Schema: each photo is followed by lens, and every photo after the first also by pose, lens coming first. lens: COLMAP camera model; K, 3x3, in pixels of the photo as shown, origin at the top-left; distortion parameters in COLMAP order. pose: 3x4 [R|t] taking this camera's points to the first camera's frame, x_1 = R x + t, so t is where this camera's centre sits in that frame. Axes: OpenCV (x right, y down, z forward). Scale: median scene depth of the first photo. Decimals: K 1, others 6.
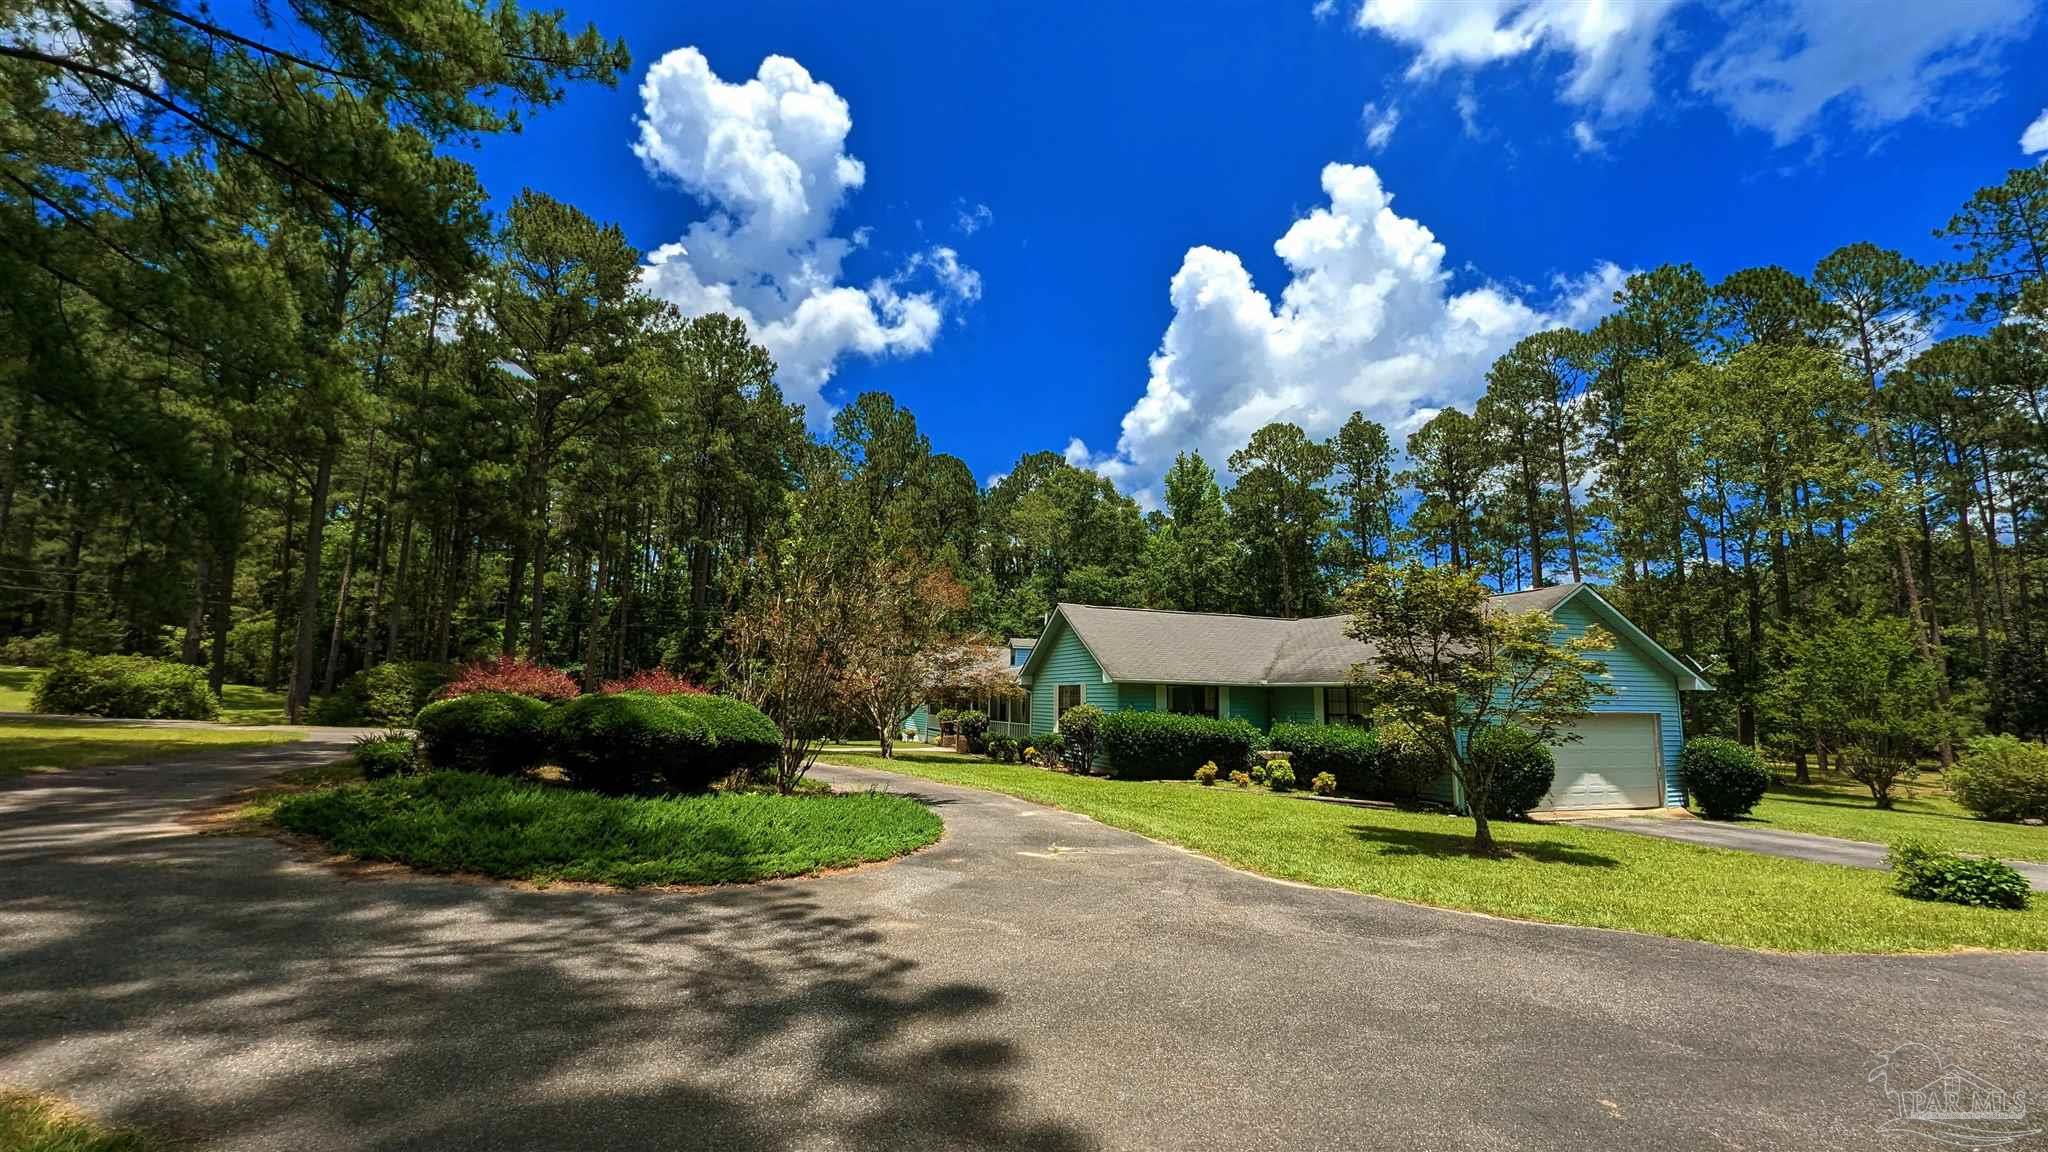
lens RADIAL K [[795.8, 0, 1029.9], [0, 795.8, 580.9], [0, 0, 1]] dist [0.002573, -0.000078]
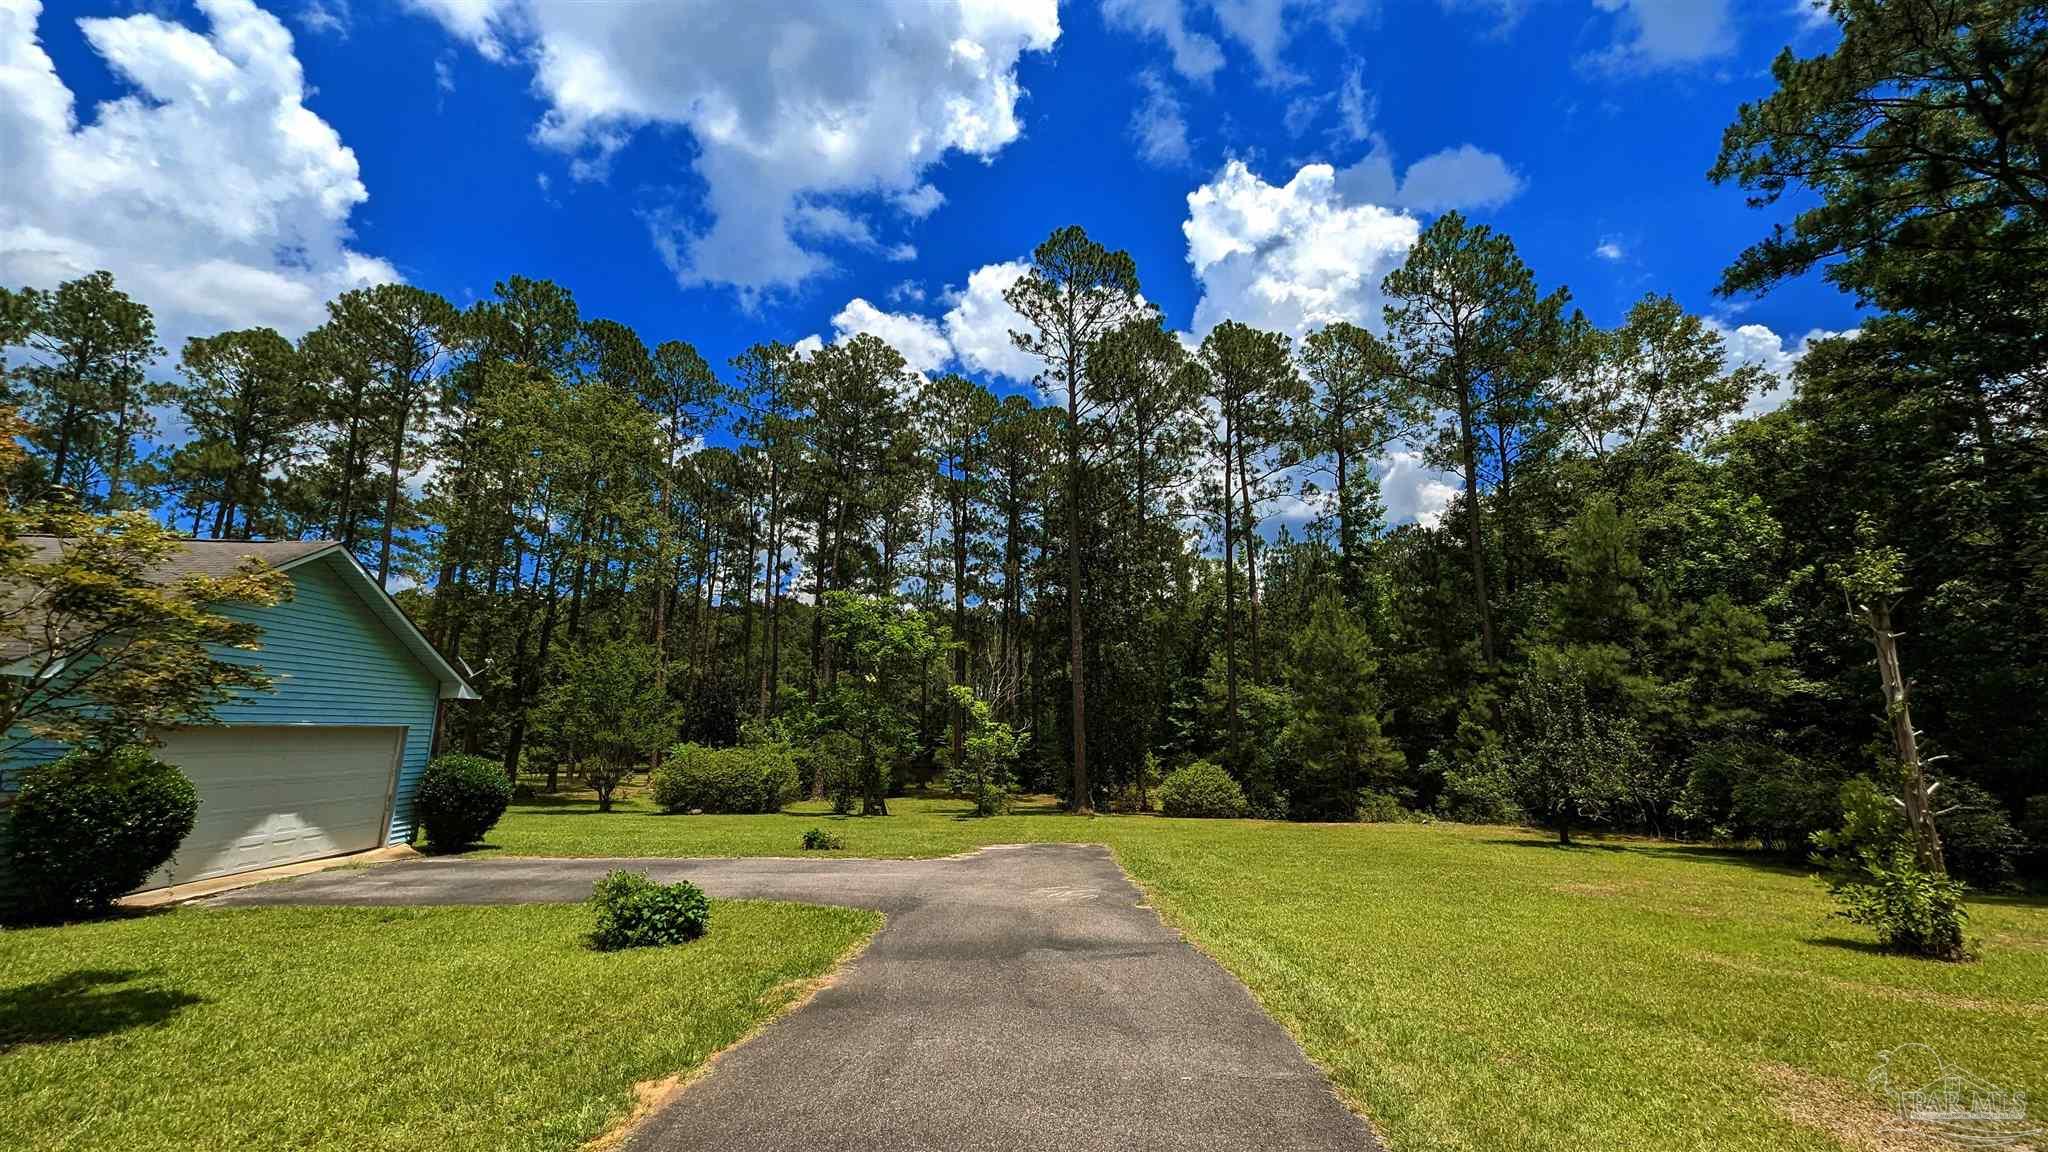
lens RADIAL K [[798.0, 0, 1029.0], [0, 798.0, 582.0], [0, 0, 1]] dist [-0.001421, -0.000486]
pose [[0.287453, 0.165026, 0.943471, 0.112353], [-0.147467, 0.980925, -0.126647, 0.019829], [-0.946374, -0.102726, 0.306306, 0.106815]]
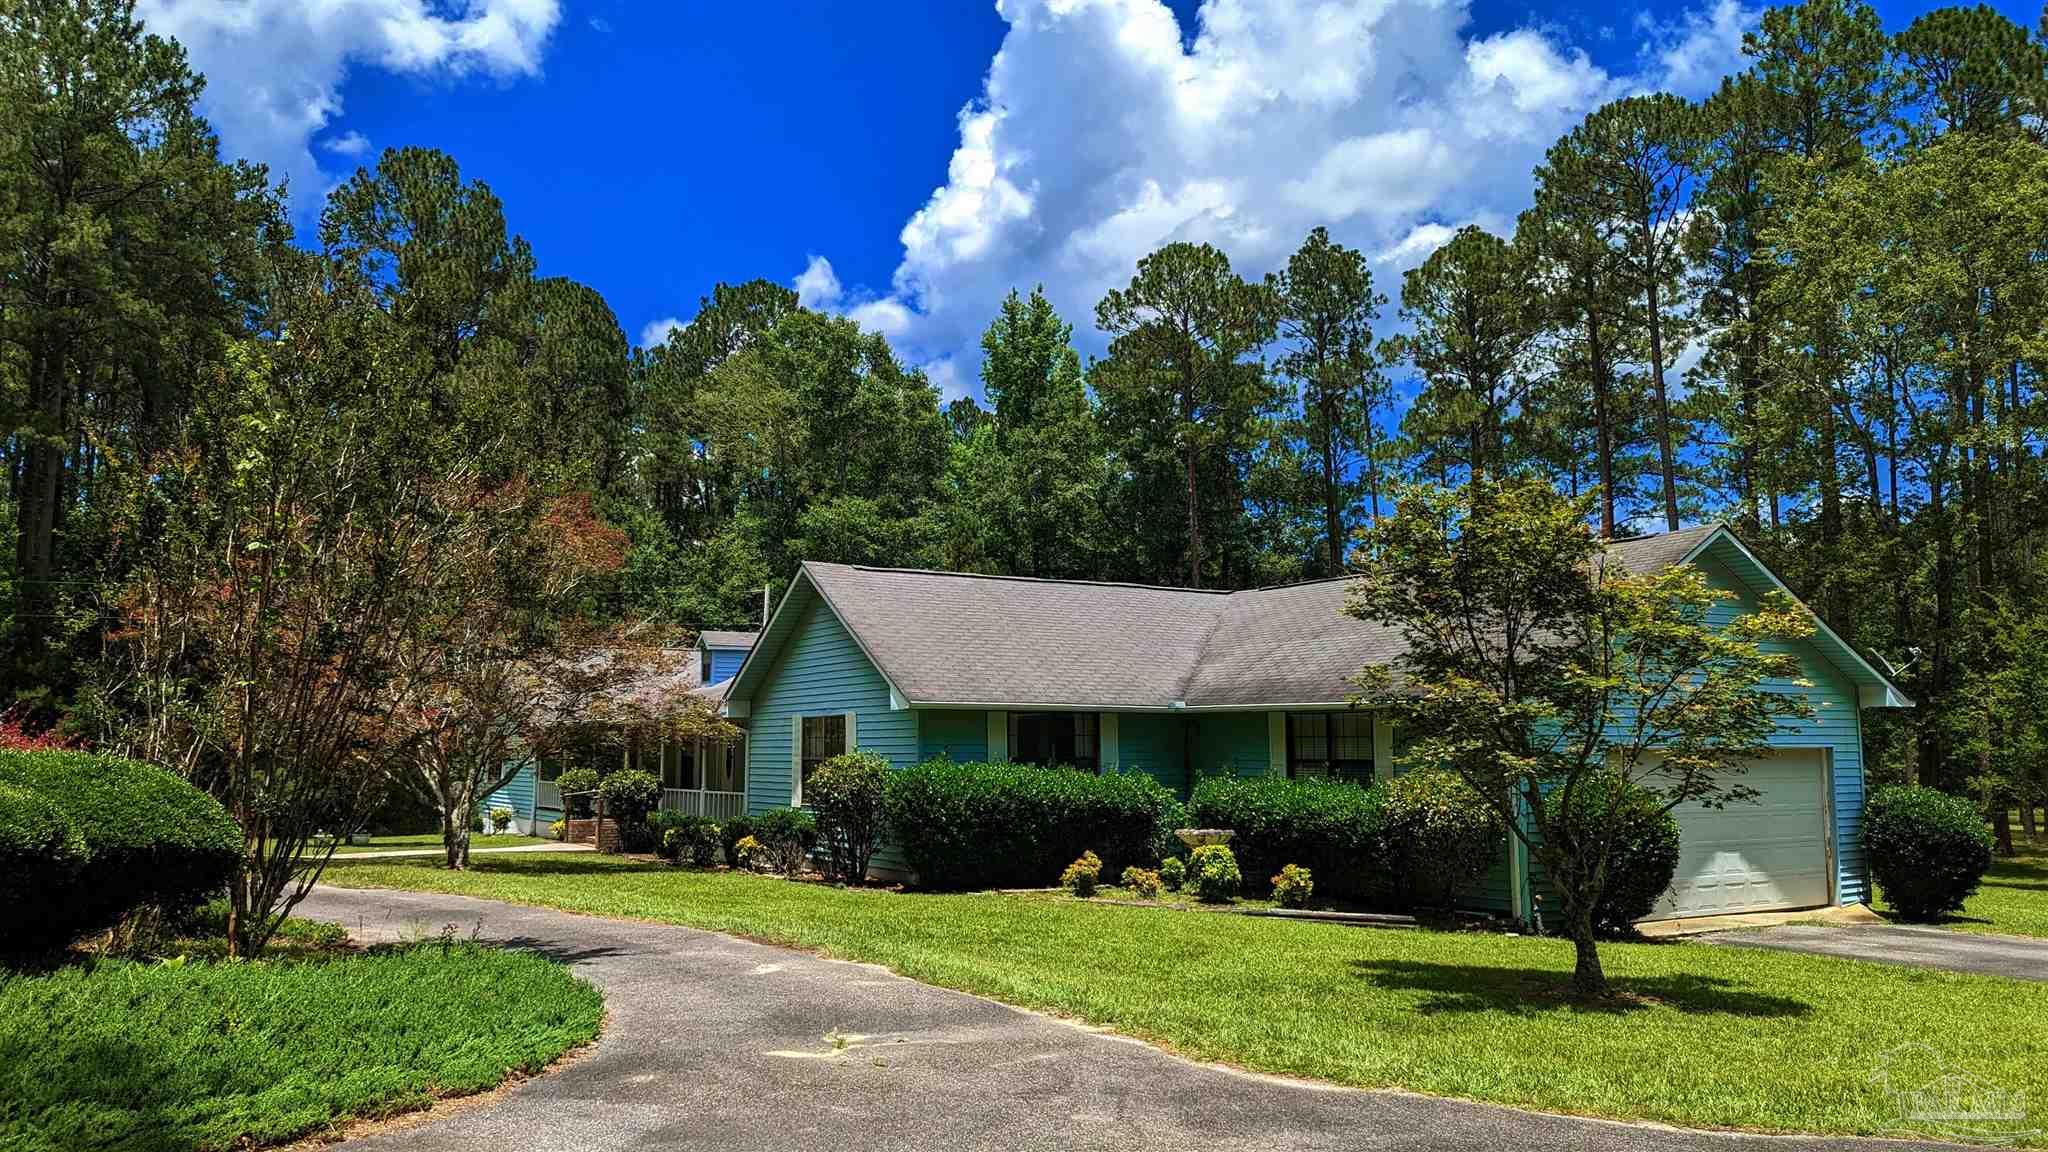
lens RADIAL K [[1455.9, 0, 986.1], [0, 1455.9, 576.0], [0, 0, 1]] dist [0.061121, -0.058741]
pose [[0.984401, -0.001164, 0.175934, -0.009961], [-0.004634, 0.999460, 0.032543, 0.003940], [-0.175877, -0.032851, 0.983864, 0.022551]]
